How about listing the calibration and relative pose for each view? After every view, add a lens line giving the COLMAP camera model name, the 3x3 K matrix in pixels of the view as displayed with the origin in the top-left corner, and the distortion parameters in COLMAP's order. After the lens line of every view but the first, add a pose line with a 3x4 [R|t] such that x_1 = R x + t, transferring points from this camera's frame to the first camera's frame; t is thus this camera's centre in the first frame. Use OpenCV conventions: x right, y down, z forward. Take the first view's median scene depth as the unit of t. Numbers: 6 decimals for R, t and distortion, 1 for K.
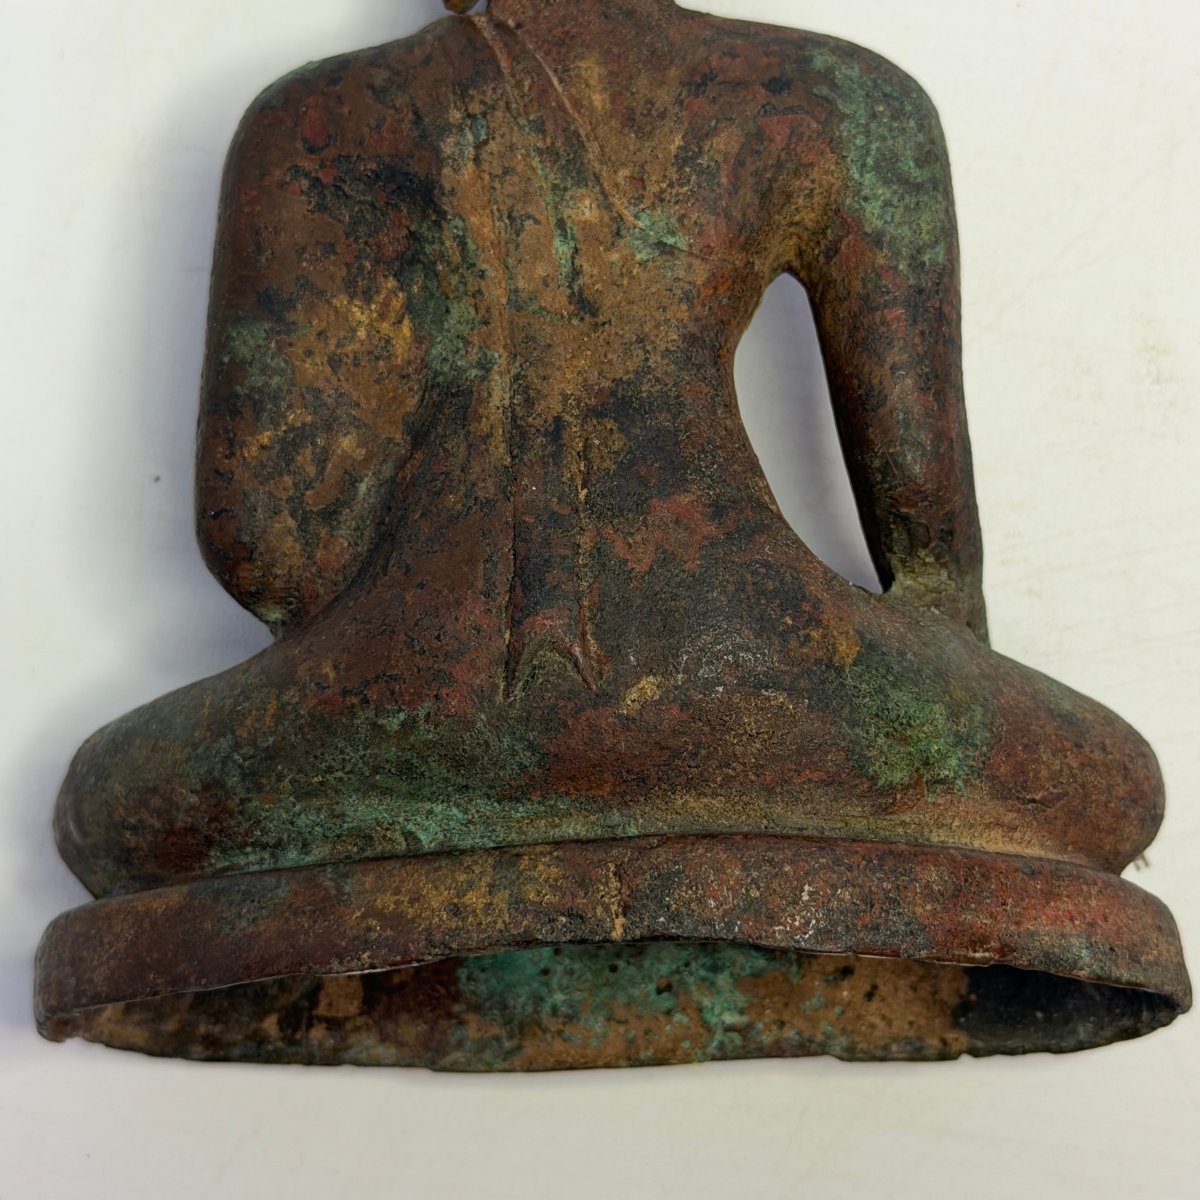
lens RADIAL K [[2690.5, 0, 600.0], [0, 2690.5, 600.0], [0, 0, 1]] dist [0.085224, 0.140719]
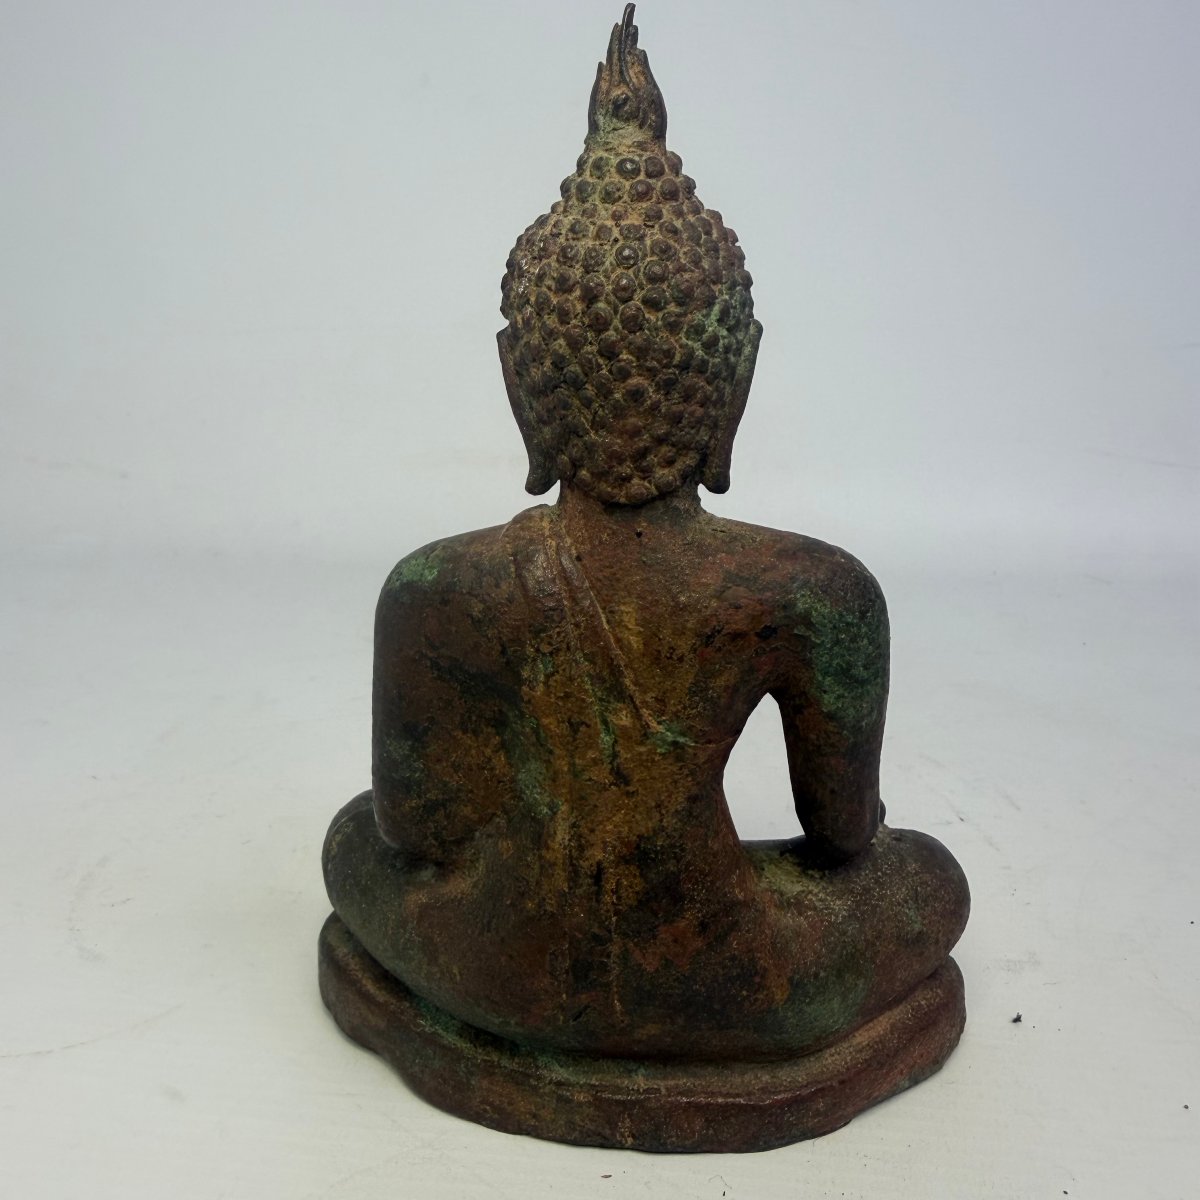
lens RADIAL K [[1165.7, 0, 596.8], [0, 1165.7, 507.0], [0, 0, 1]] dist [-0.000849, 0.014293]
pose [[0.997015, 0.042220, -0.064648, 0.015715], [-0.002636, 0.855389, 0.517979, -0.554315], [0.077169, -0.516263, 0.852947, 0.534869]]
